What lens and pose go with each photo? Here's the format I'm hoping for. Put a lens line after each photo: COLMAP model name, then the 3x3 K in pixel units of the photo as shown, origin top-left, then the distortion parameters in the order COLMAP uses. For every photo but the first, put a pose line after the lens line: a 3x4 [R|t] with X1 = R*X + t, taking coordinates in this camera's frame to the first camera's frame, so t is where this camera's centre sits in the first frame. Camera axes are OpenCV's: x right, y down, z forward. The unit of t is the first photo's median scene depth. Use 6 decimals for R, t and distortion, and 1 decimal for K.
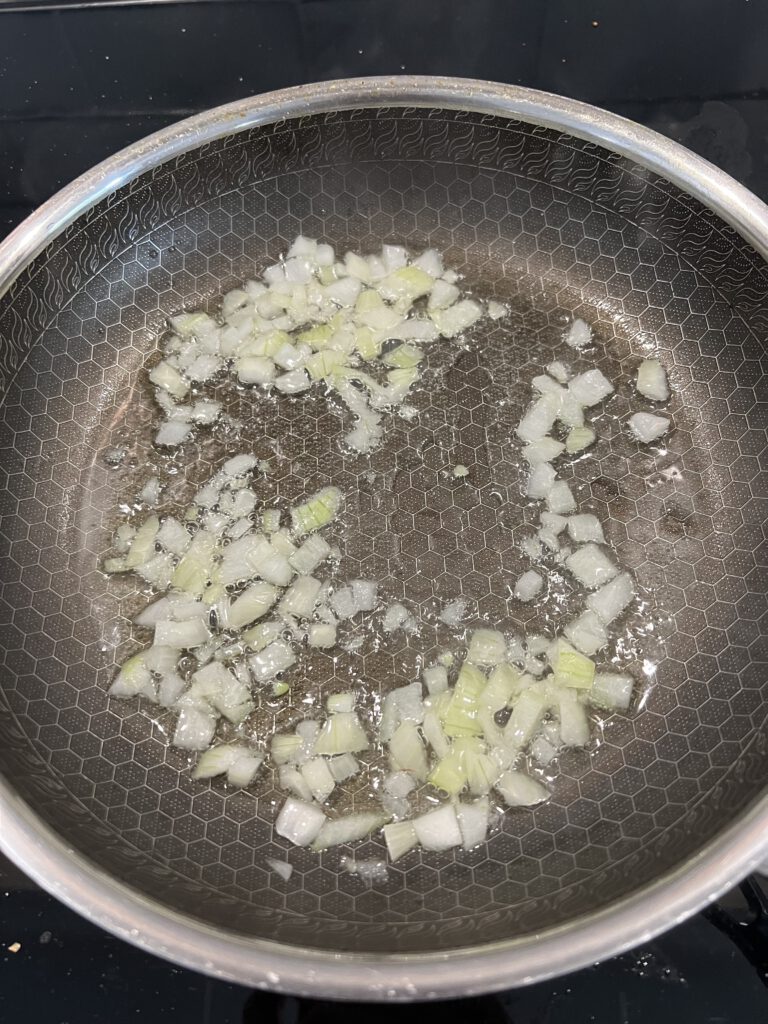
lens RADIAL K [[784.8, 0, 381.1], [0, 784.8, 512.6], [0, 0, 1]] dist [-0.014753, -0.001105]
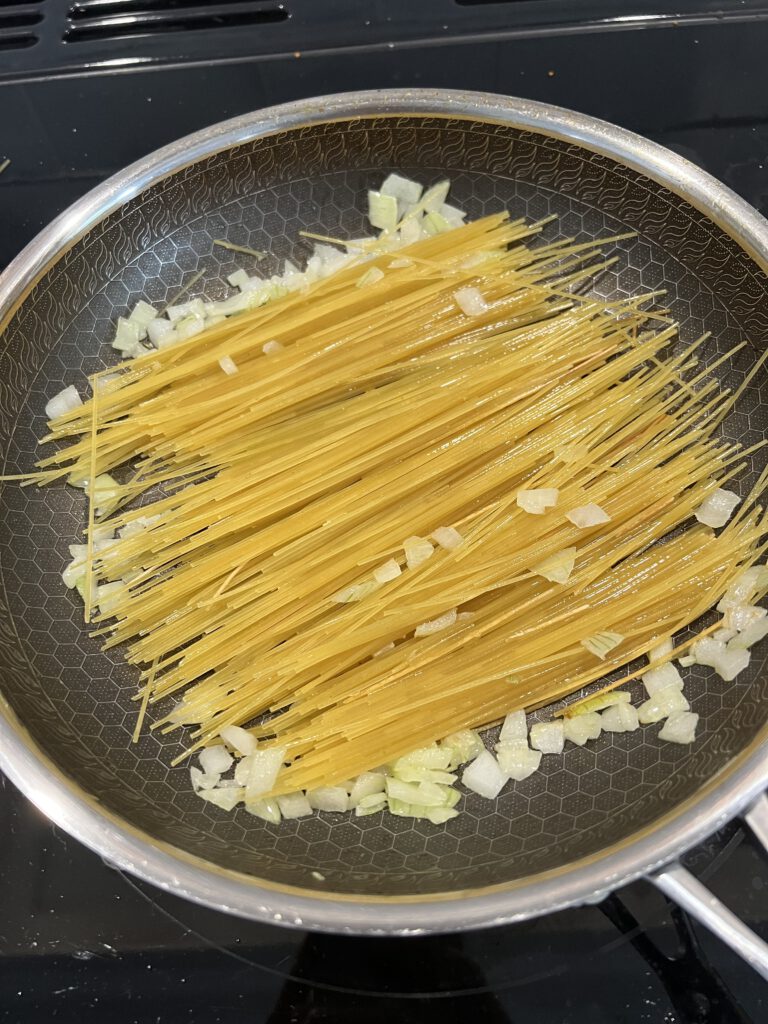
lens RADIAL K [[784.8, 0, 392.5], [0, 784.8, 510.2], [0, 0, 1]] dist [-0.014753, -0.001105]
pose [[0.982742, 0.162569, -0.088259, 0.108298], [-0.164659, 0.986206, -0.016891, 0.036443], [0.084295, 0.031132, 0.995954, -0.044927]]
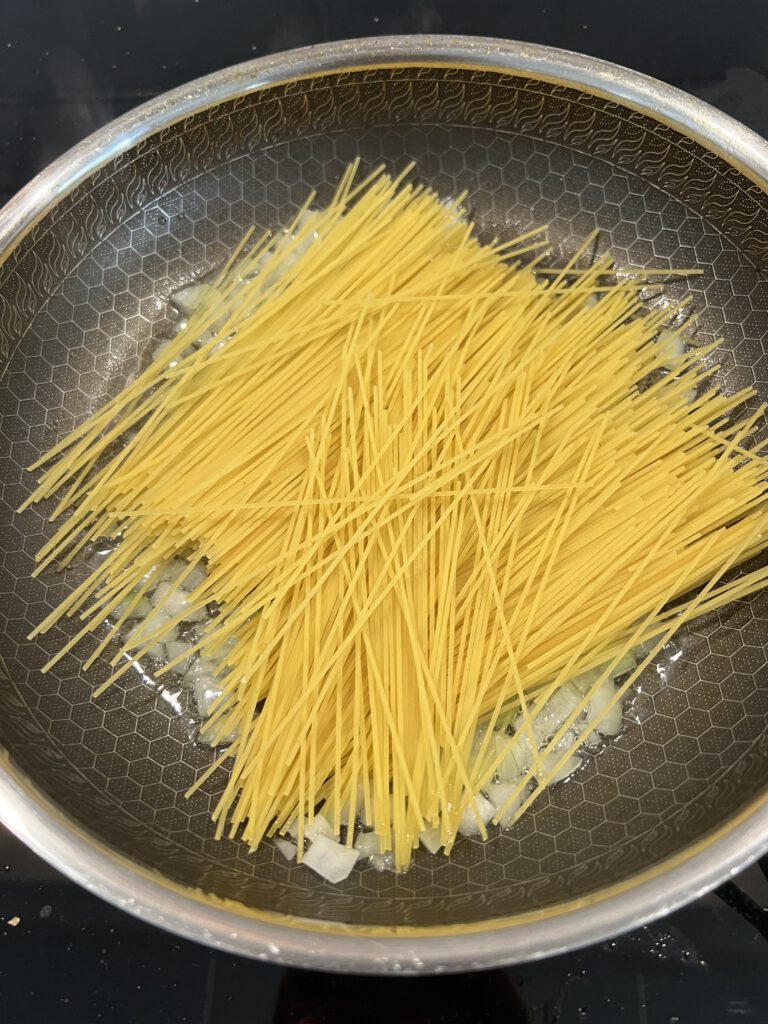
lens RADIAL K [[784.8, 0, 390.4], [0, 784.8, 519.6], [0, 0, 1]] dist [-0.014753, -0.001105]
pose [[0.999861, 0.003244, -0.016342, 0.012469], [-0.003139, 0.999975, 0.006406, 0.038821], [0.016362, -0.006354, 0.999846, 0.028511]]
